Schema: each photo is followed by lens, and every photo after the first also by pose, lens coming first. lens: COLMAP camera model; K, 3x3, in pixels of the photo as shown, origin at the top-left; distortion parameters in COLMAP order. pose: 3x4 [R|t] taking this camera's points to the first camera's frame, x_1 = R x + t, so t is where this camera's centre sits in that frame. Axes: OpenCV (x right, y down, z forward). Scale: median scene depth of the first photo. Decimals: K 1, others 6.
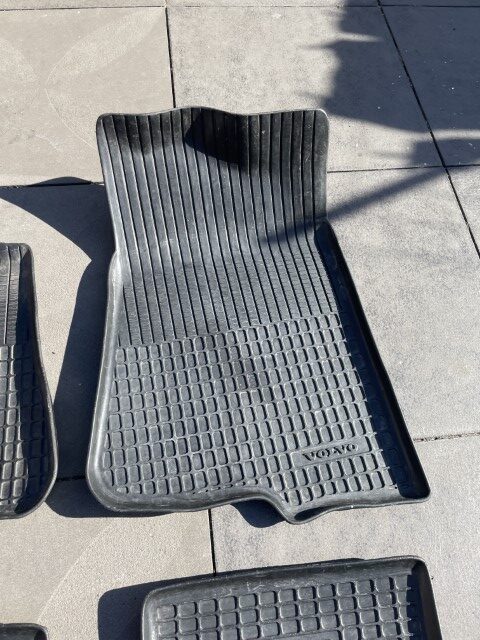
lens RADIAL K [[474.5, 0, 240.0], [0, 474.5, 320.0], [0, 0, 1]] dist [0.078974, -0.104768]
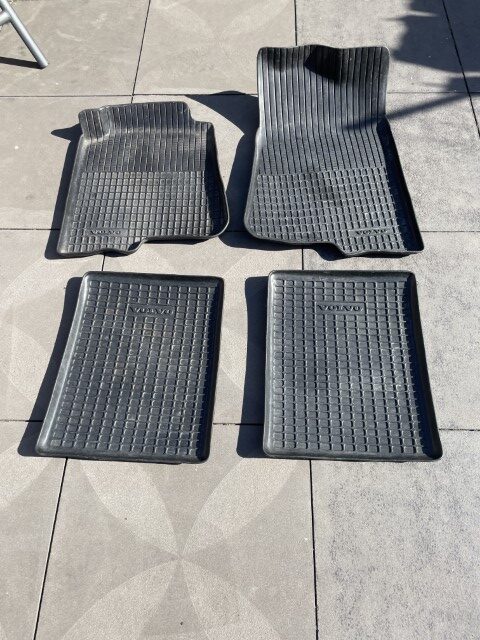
lens RADIAL K [[474.5, 0, 240.0], [0, 474.5, 320.0], [0, 0, 1]] dist [0.078974, -0.104768]
pose [[0.984559, 0.091376, -0.149313, 0.000029], [-0.092398, 0.995722, 0.000093, 0.606354], [0.148683, 0.013705, 0.988790, -0.801240]]
